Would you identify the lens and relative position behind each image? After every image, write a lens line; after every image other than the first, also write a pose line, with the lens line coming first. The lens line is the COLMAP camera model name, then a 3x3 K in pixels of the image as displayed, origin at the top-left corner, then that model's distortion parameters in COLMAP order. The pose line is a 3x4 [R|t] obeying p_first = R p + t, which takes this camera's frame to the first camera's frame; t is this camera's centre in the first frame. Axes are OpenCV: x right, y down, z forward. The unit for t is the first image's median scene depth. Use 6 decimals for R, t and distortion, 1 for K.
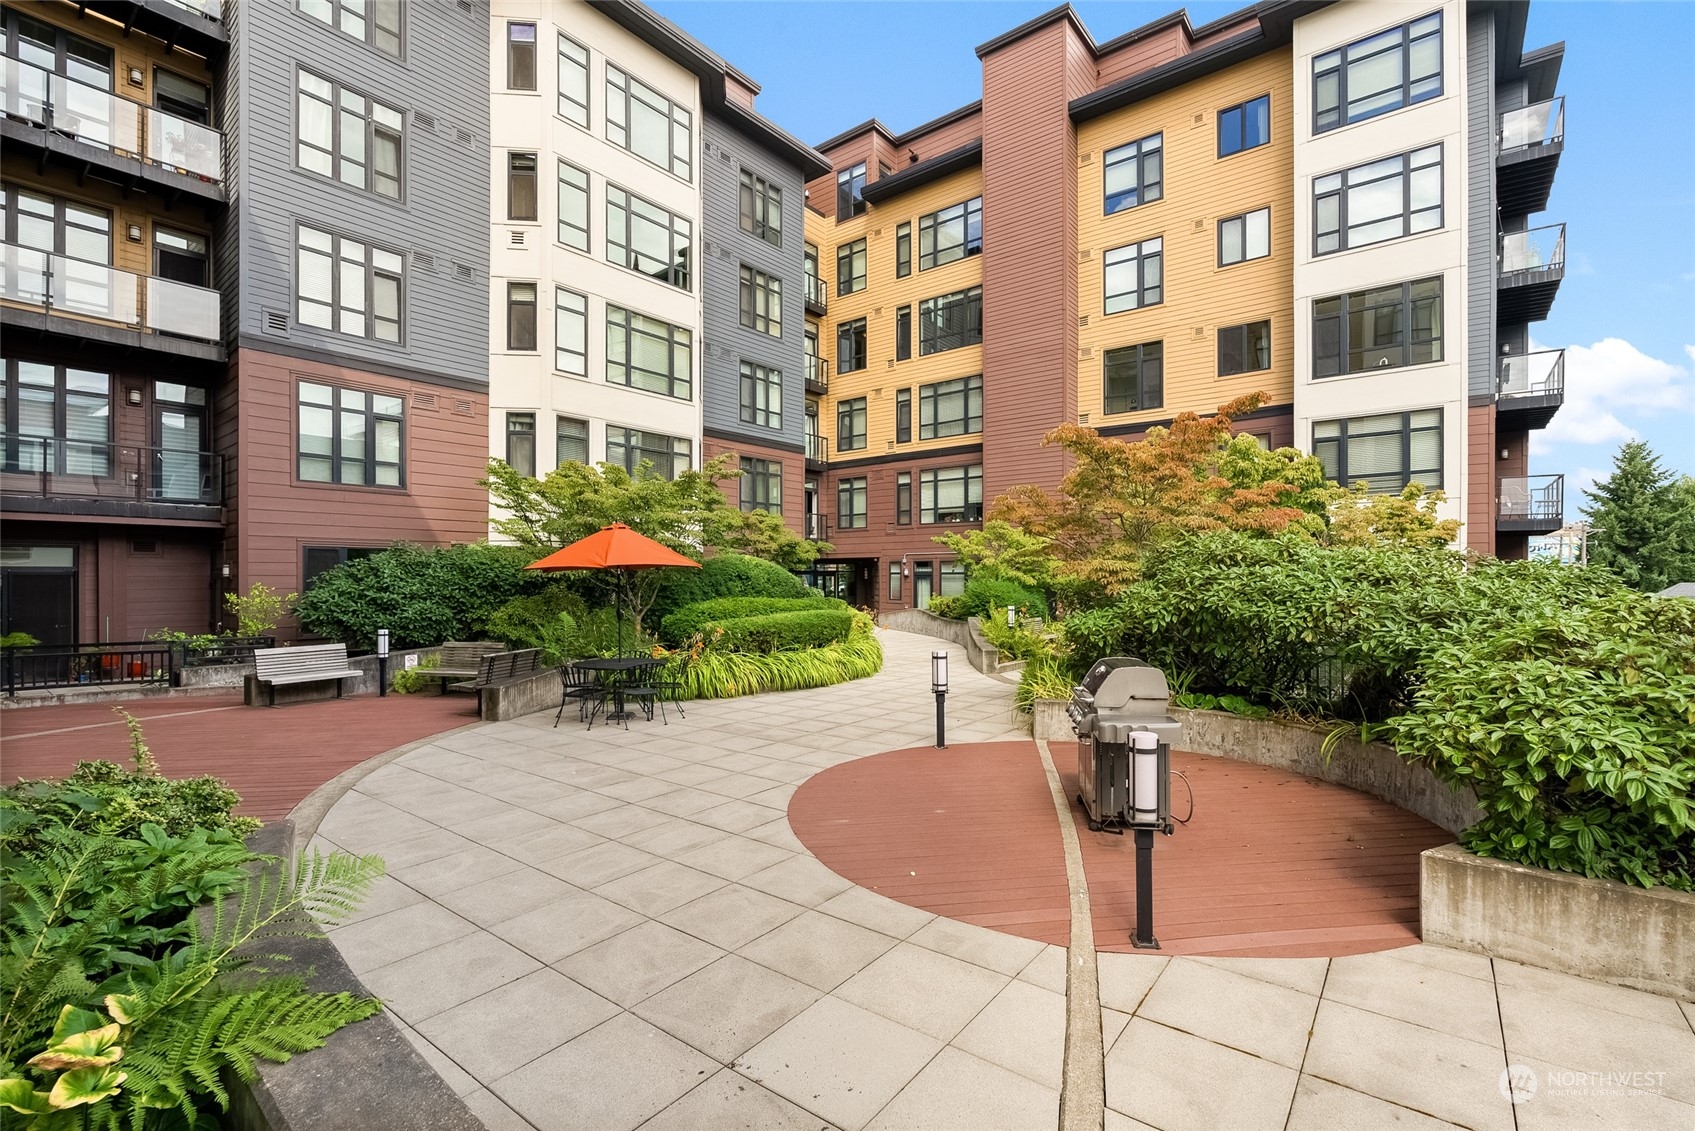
lens RADIAL K [[751.2, 0, 853.9], [0, 751.2, 570.0], [0, 0, 1]] dist [-0.005662, 0.000382]
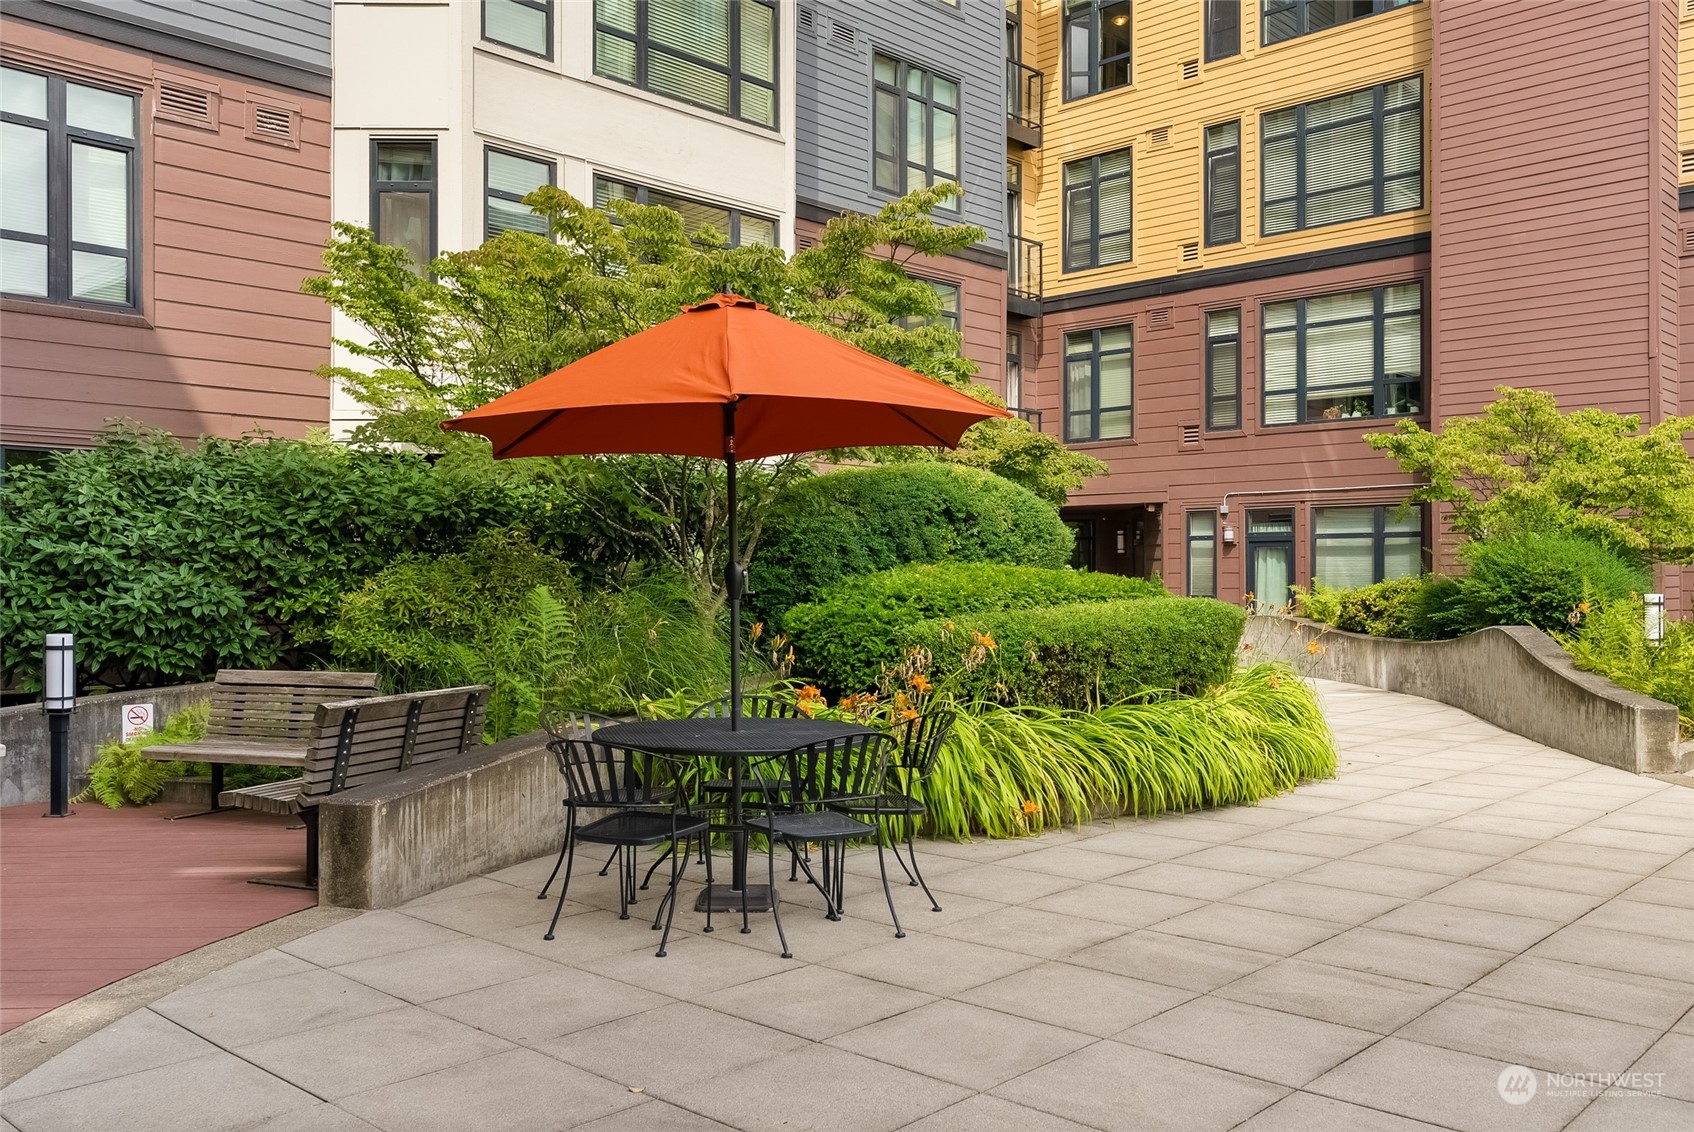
lens RADIAL K [[1411.8, 0, 847.0], [0, 1411.8, 566.0], [0, 0, 1]] dist [-0.001969, -0.007240]
pose [[0.995098, 0.000577, -0.098889, -0.113963], [-0.000183, 0.999992, 0.003990, 0.028313], [0.098891, -0.003953, 0.995090, 0.227210]]
